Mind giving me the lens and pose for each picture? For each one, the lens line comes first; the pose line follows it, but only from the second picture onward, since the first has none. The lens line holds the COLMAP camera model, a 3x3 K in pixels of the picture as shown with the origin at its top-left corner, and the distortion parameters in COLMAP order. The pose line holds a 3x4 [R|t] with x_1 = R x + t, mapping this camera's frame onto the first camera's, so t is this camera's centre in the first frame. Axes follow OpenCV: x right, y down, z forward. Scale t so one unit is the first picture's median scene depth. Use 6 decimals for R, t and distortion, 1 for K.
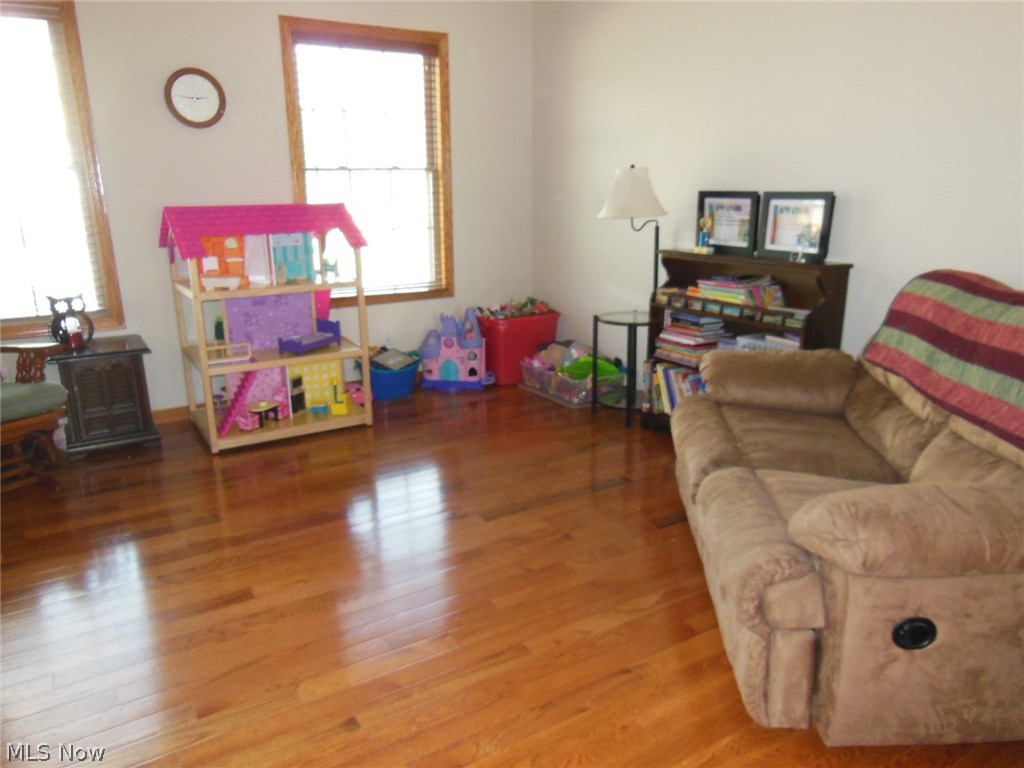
lens RADIAL K [[757.9, 0, 513.4], [0, 757.9, 387.5], [0, 0, 1]] dist [0.002783, 0.042390]
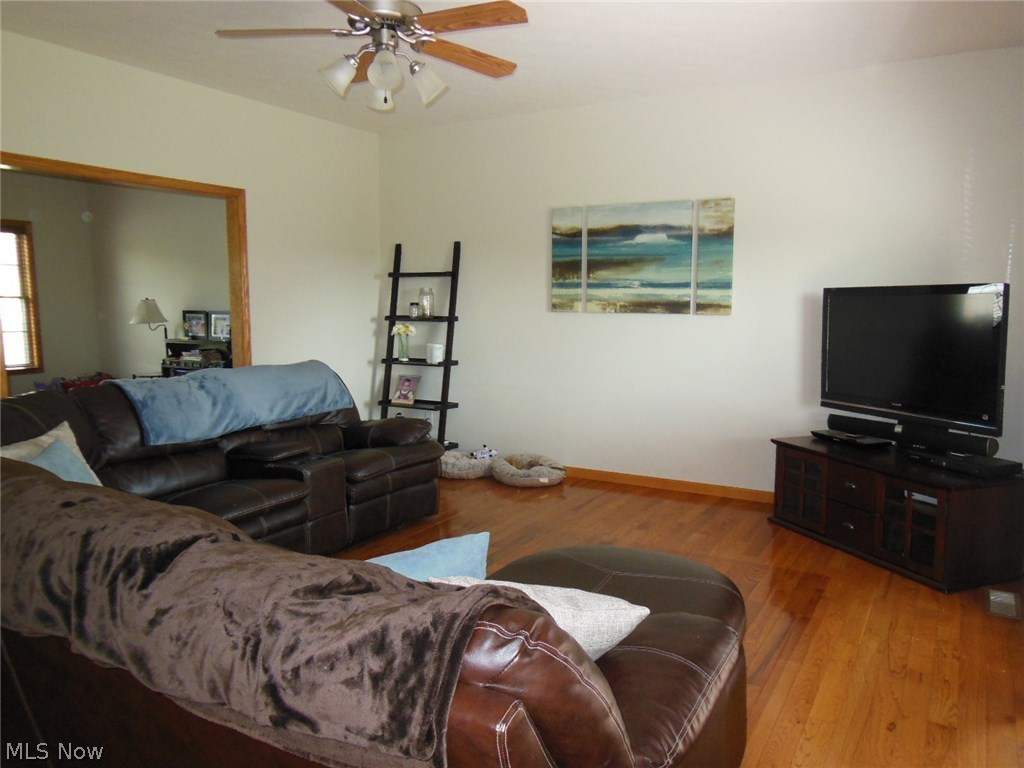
lens RADIAL K [[757.9, 0, 513.4], [0, 757.9, 387.5], [0, 0, 1]] dist [0.002783, 0.042390]
pose [[0.892607, -0.052489, 0.447769, 0.105608], [0.114325, 0.987088, -0.112192, 0.259256], [-0.436099, 0.151334, 0.887083, -1.095880]]
